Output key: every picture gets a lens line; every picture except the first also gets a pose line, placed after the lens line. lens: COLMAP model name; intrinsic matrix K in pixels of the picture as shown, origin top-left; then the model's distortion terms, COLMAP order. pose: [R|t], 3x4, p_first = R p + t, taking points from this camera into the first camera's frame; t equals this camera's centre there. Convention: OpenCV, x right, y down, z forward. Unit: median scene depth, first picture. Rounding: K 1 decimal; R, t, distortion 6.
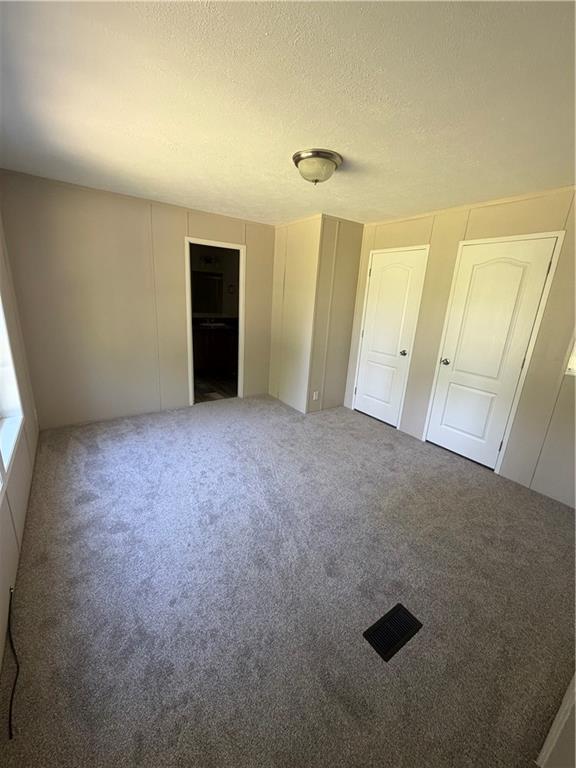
lens RADIAL K [[305.7, 0, 287.6], [0, 305.7, 381.2], [0, 0, 1]] dist [-0.001139, 0.000805]
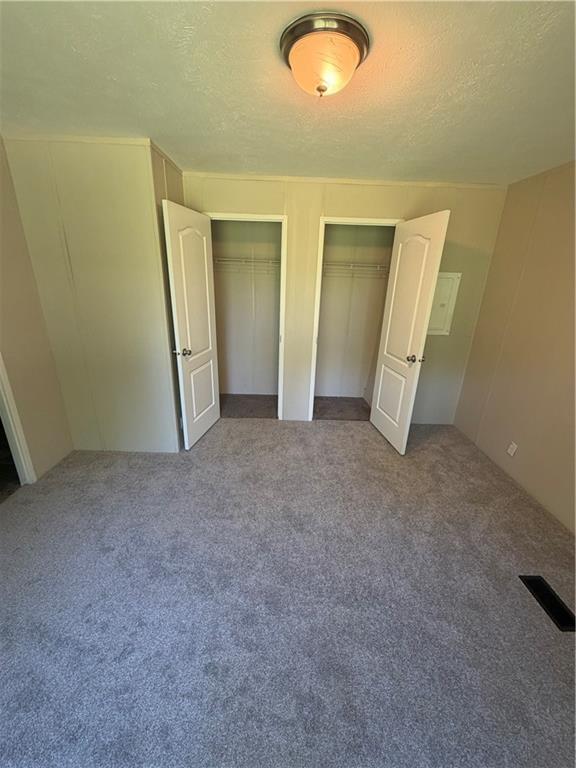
lens RADIAL K [[305.7, 0, 287.6], [0, 305.7, 381.2], [0, 0, 1]] dist [-0.001139, 0.000805]
pose [[0.567223, -0.309259, 0.763293, -0.330897], [0.228036, 0.949558, 0.215268, -0.163081], [-0.791365, 0.051954, 0.609133, 0.440525]]
